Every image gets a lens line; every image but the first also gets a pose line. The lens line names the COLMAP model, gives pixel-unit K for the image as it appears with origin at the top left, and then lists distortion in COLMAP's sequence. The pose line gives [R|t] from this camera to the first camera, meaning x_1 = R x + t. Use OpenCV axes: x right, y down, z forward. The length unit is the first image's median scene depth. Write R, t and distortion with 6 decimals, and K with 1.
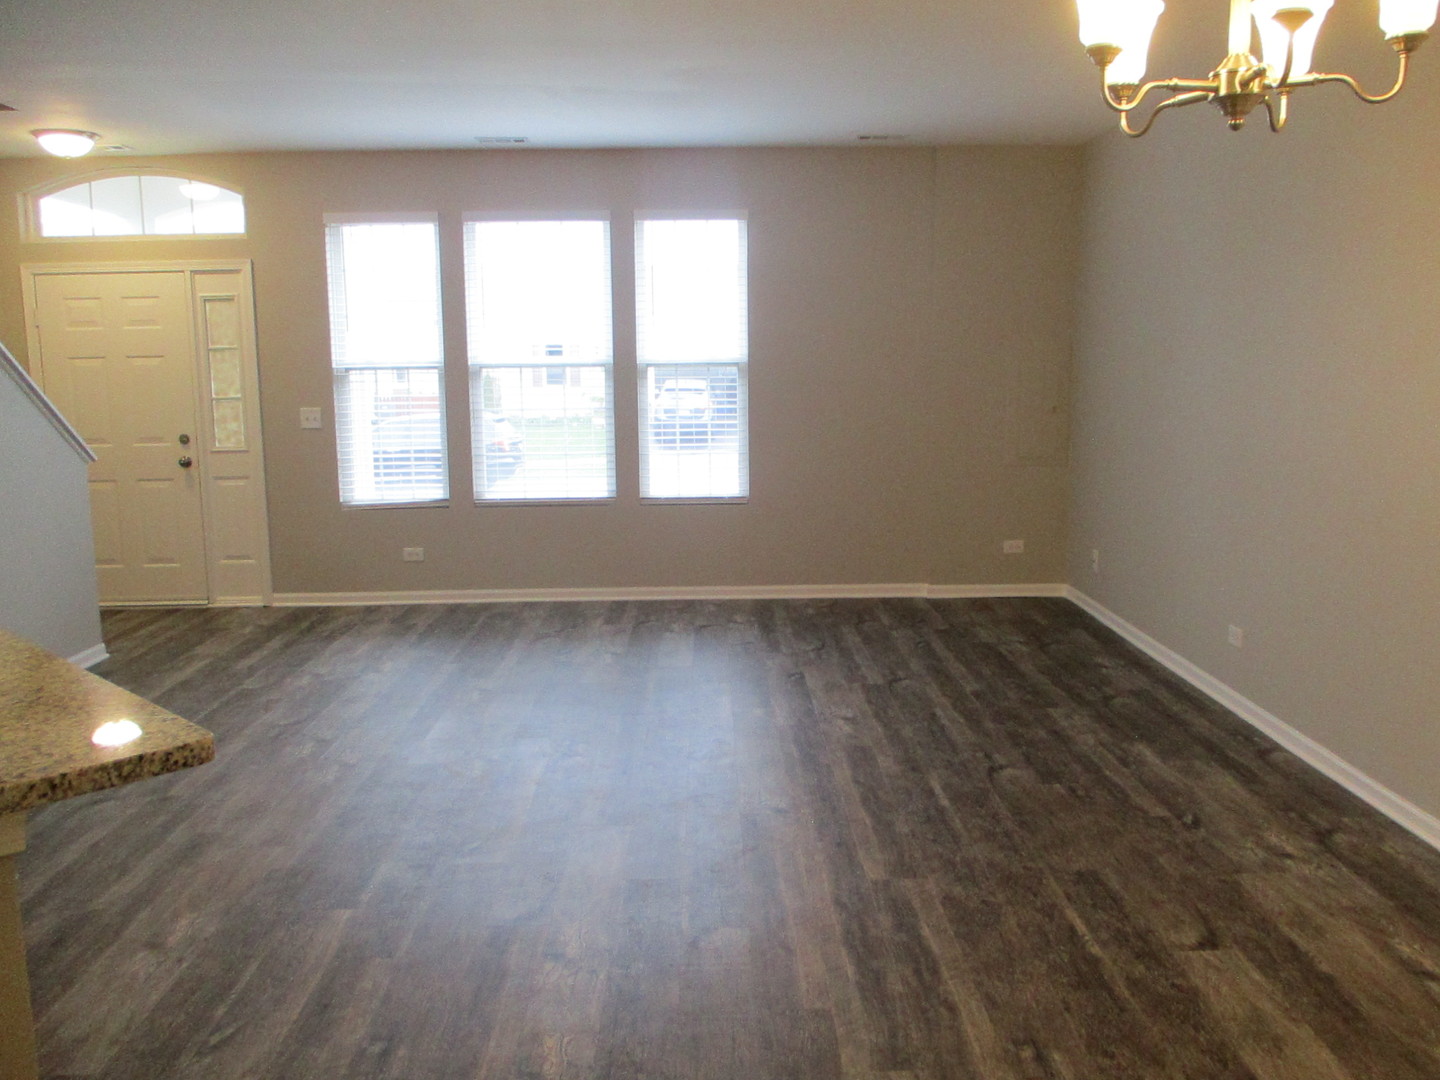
lens RADIAL K [[1209.0, 0, 727.3], [0, 1209.0, 548.2], [0, 0, 1]] dist [-0.033832, 0.024735]
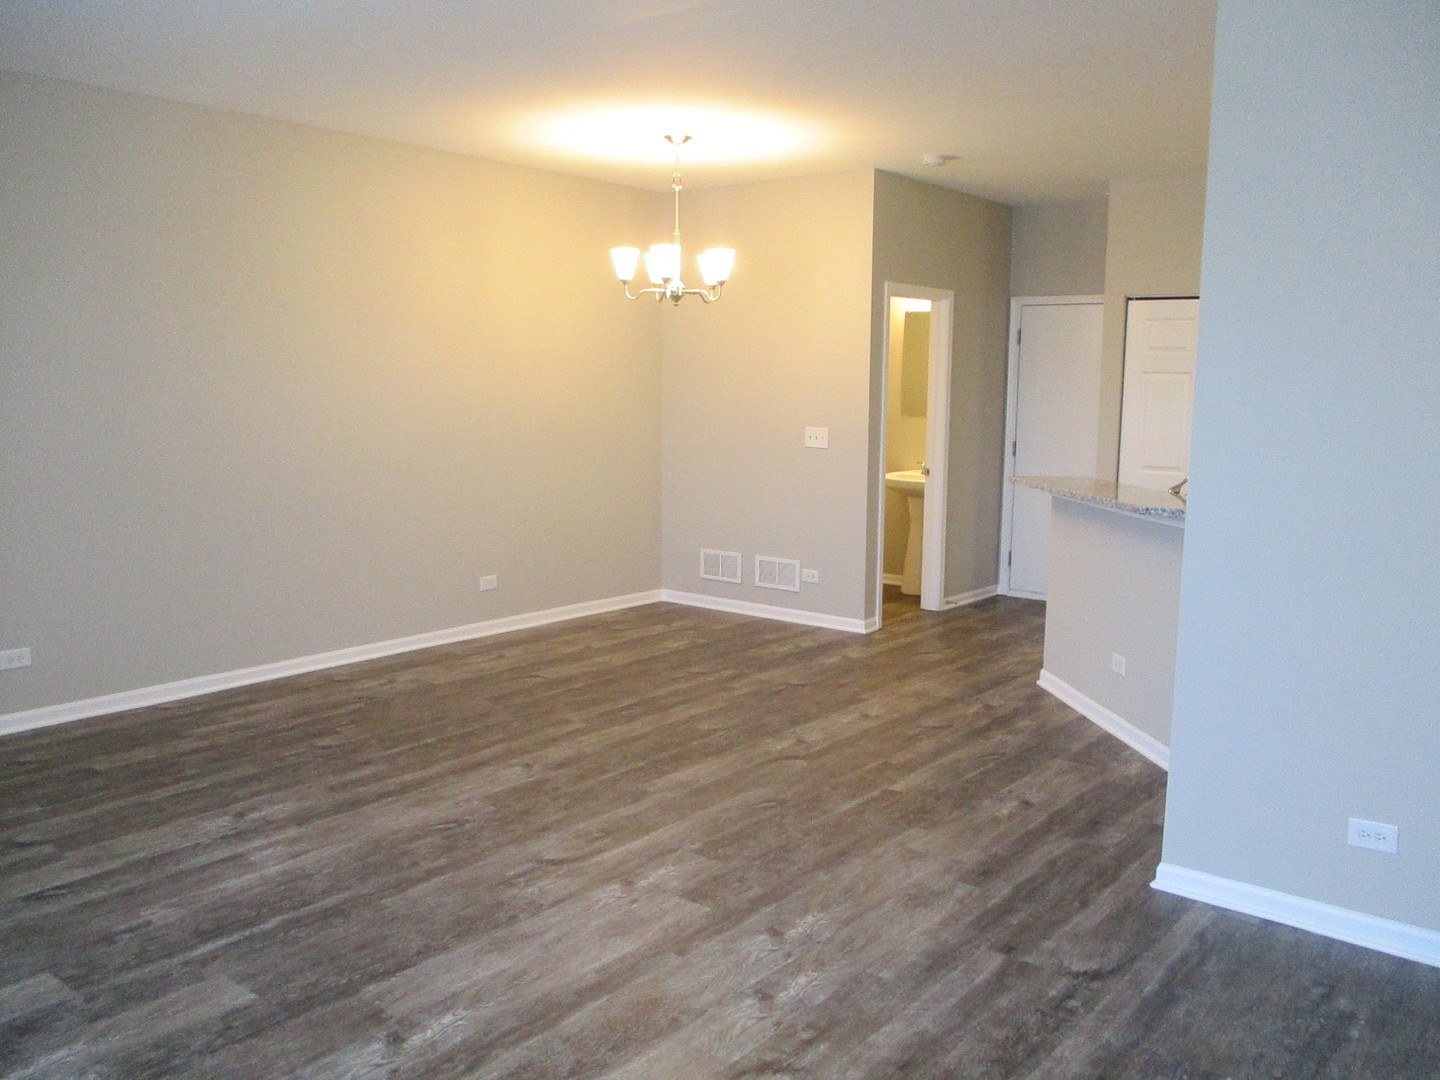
lens RADIAL K [[1209.0, 0, 719.2], [0, 1209.0, 547.7], [0, 0, 1]] dist [-0.033832, 0.024735]
pose [[-0.767410, -0.084674, 0.635541, -0.669046], [0.099582, 0.963471, 0.248609, -0.210663], [-0.633376, 0.254073, -0.730945, 1.361358]]
